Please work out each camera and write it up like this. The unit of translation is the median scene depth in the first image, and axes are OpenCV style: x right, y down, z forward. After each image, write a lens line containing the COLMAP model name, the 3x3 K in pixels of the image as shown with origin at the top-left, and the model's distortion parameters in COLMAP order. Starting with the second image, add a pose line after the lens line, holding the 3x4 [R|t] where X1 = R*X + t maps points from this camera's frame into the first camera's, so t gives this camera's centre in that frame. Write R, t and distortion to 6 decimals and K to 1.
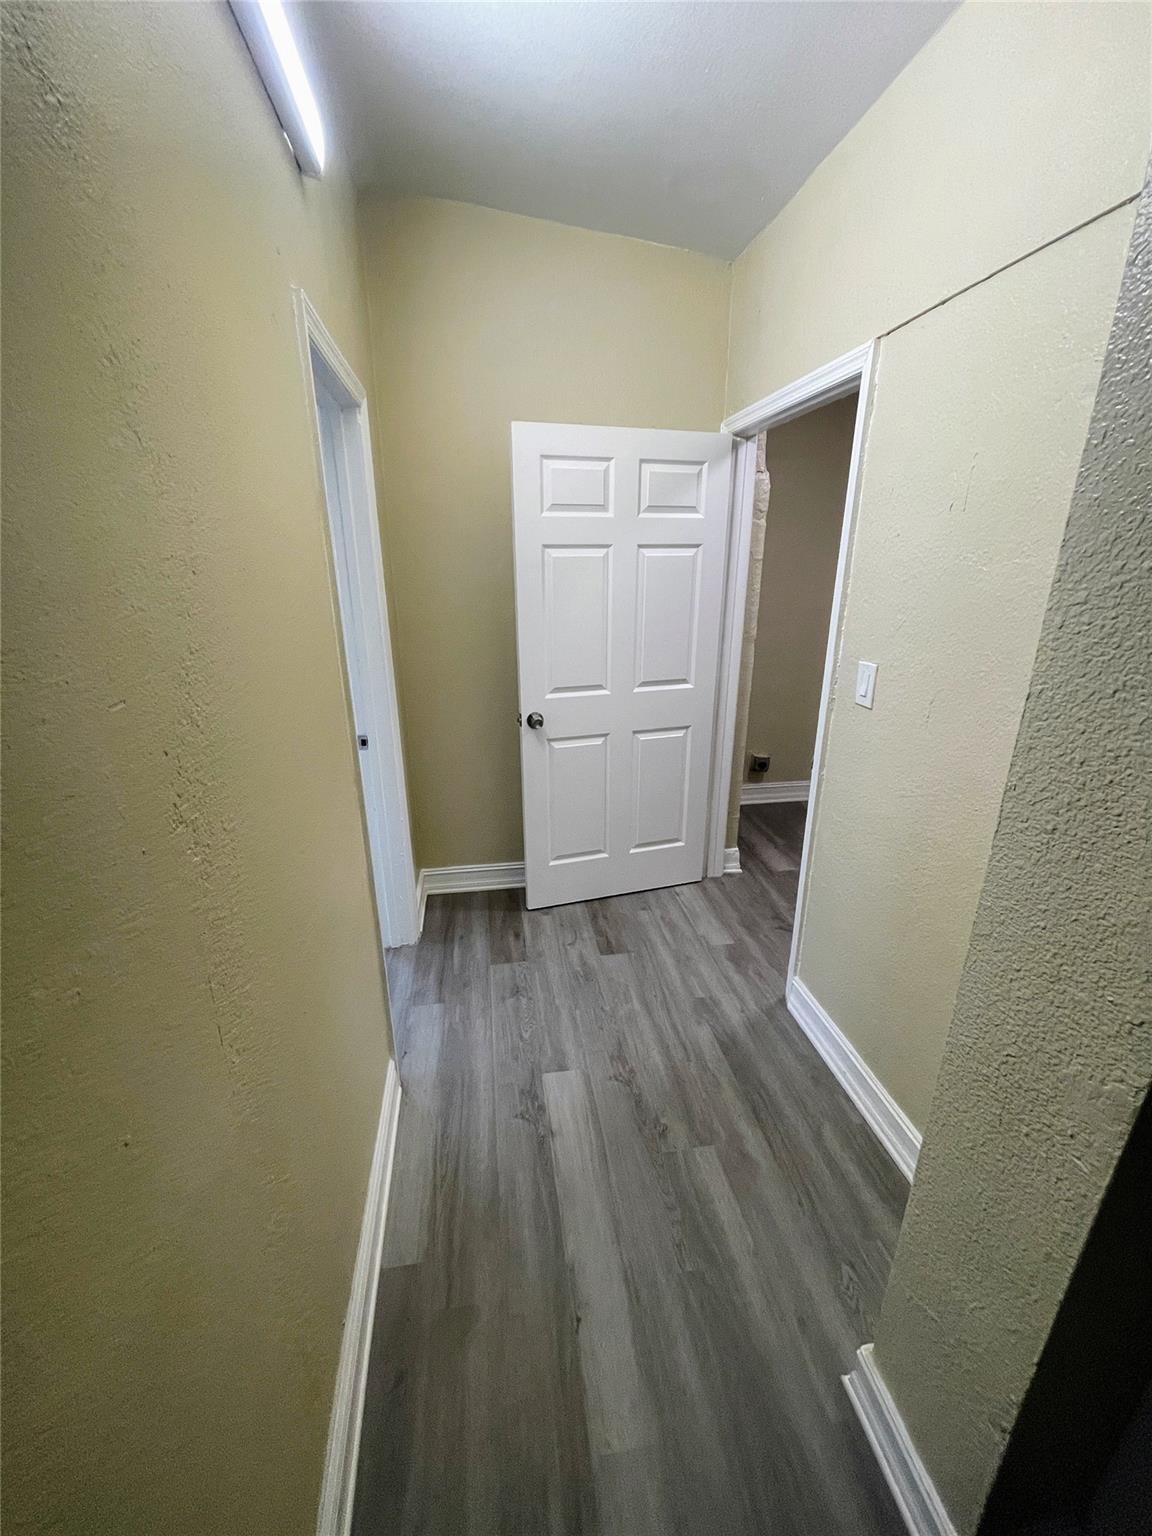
lens RADIAL K [[617.9, 0, 576.3], [0, 617.9, 767.9], [0, 0, 1]] dist [-0.005631, 0.002859]
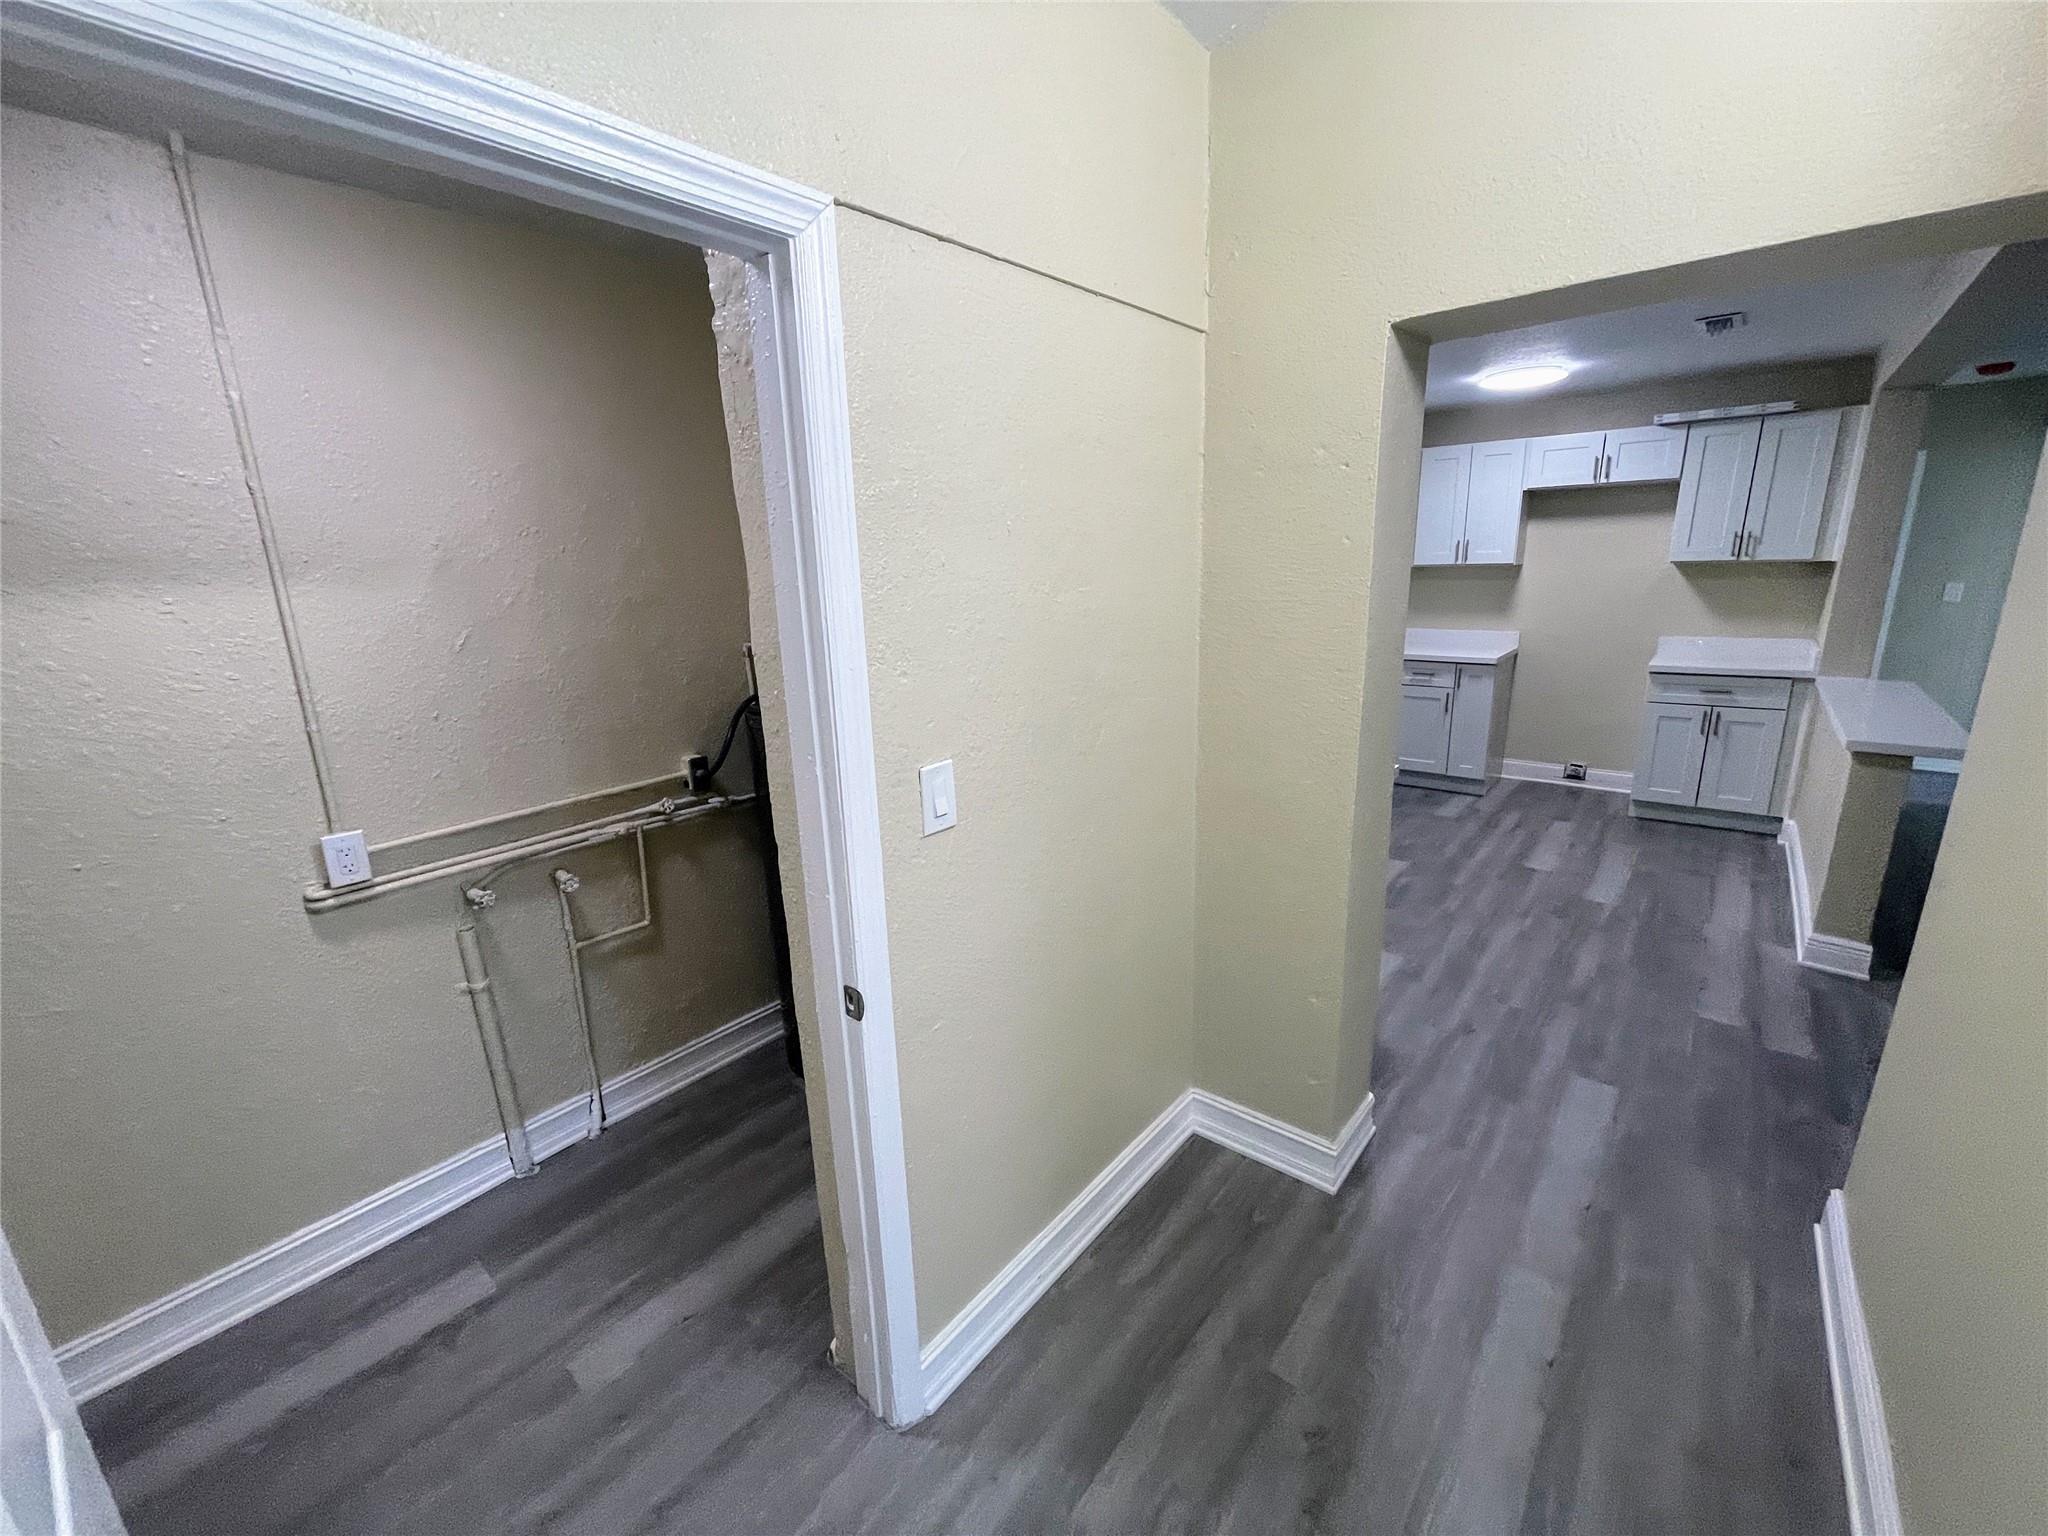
lens RADIAL K [[823.8, 0, 1021.8], [0, 823.8, 776.4], [0, 0, 1]] dist [-0.005631, 0.002859]
pose [[-0.652433, -0.163180, 0.740070, -0.184932], [0.282000, 0.854143, 0.436938, -0.470837], [-0.703425, 0.493773, -0.511255, 1.297487]]
